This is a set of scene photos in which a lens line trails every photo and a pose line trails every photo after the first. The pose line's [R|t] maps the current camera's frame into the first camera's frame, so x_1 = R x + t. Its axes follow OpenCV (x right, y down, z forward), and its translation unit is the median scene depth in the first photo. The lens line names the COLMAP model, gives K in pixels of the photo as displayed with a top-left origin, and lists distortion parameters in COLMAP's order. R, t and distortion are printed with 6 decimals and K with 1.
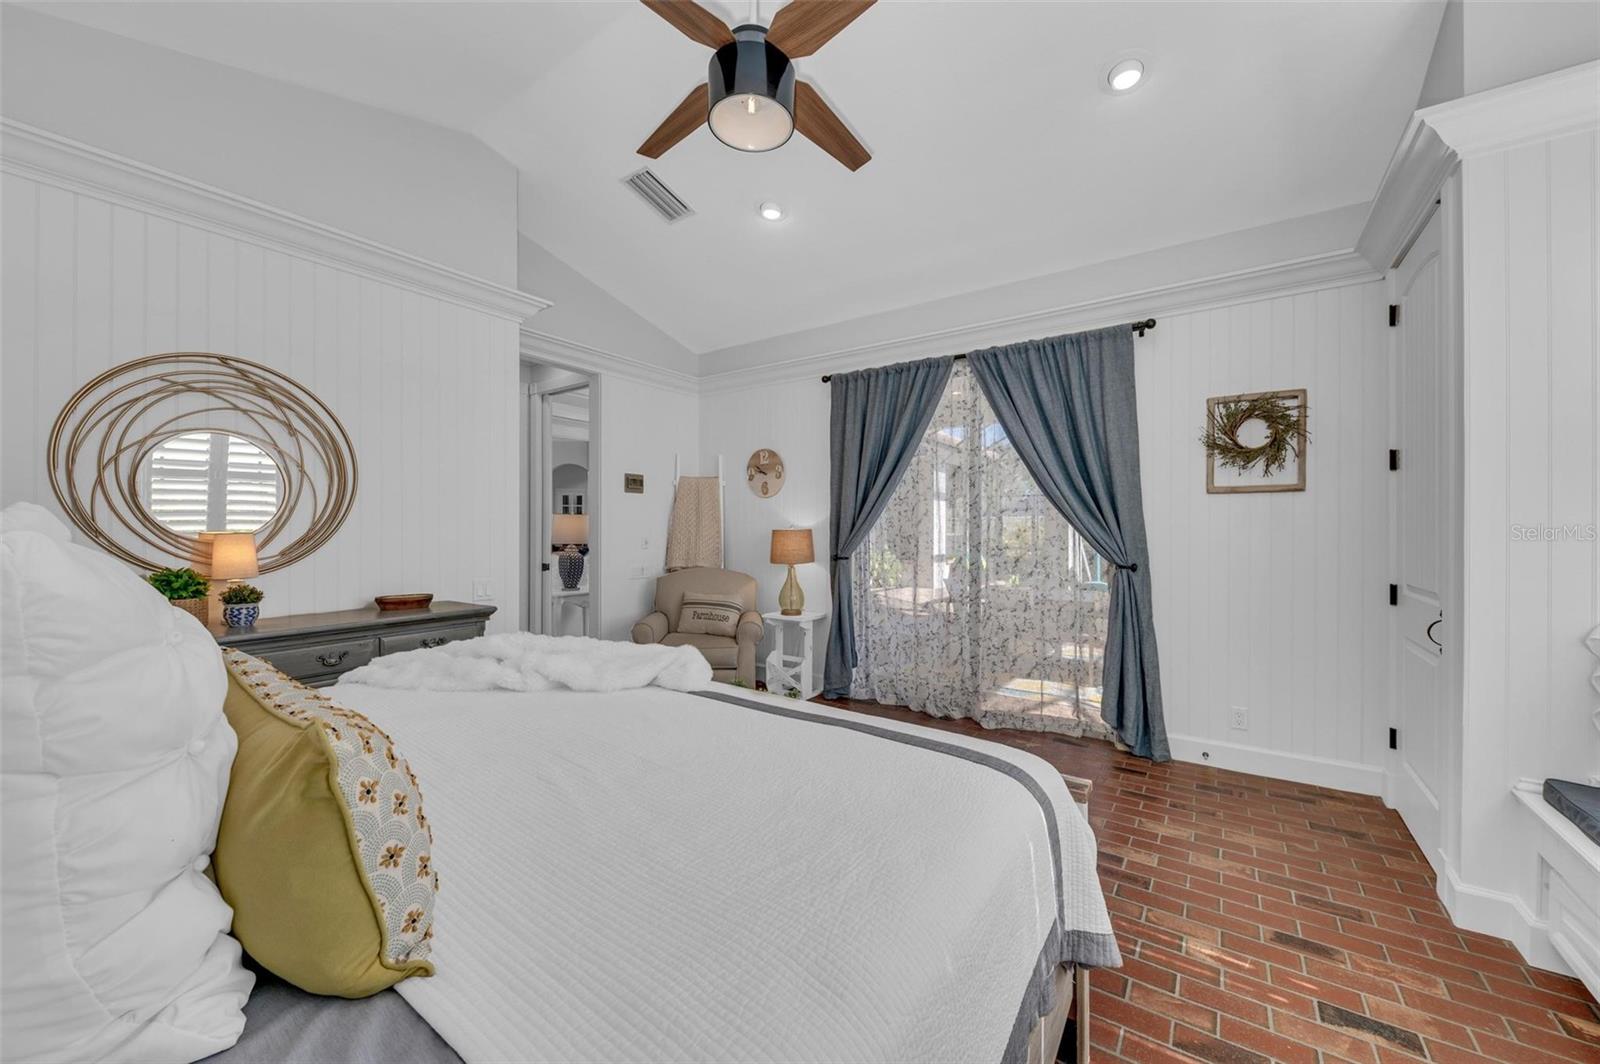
lens RADIAL K [[574.6, 0, 798.9], [0, 574.6, 530.4], [0, 0, 1]] dist [0.013836, -0.007228]
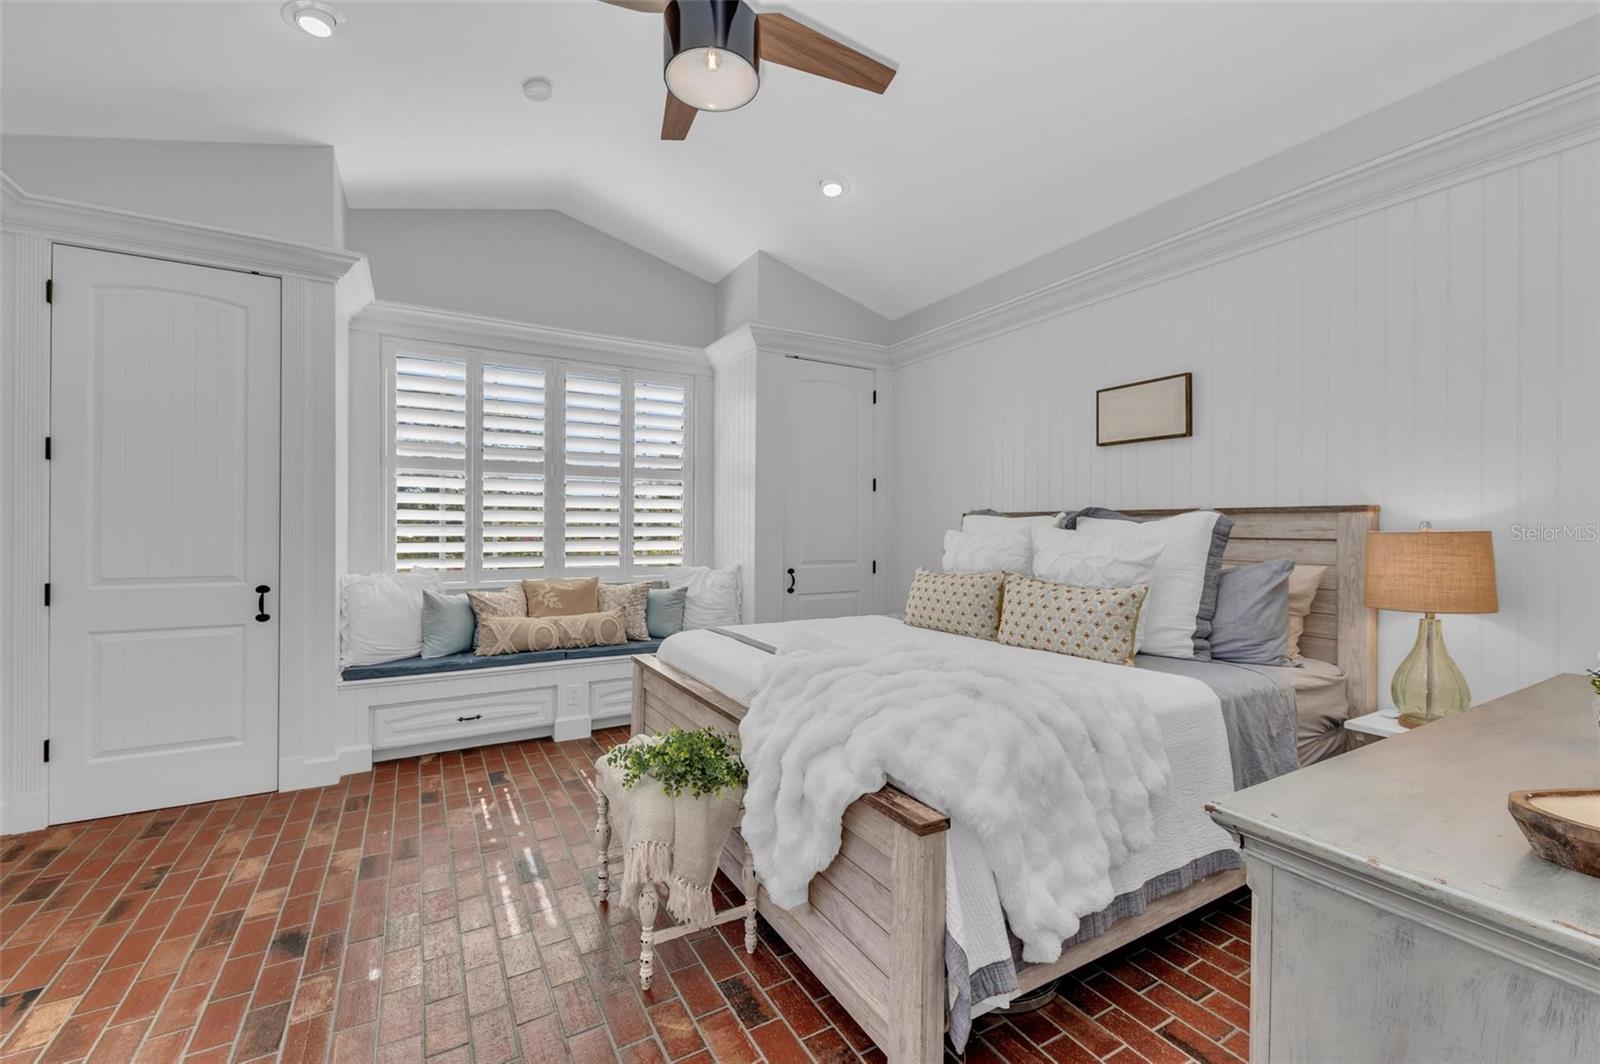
lens RADIAL K [[643.4, 0, 805.2], [0, 643.4, 529.9], [0, 0, 1]] dist [0.006998, -0.000370]
pose [[-0.914326, -0.006640, 0.404924, -0.562545], [-0.008881, 0.999954, -0.003654, 0.005727], [-0.404881, -0.006937, -0.914343, 1.690499]]
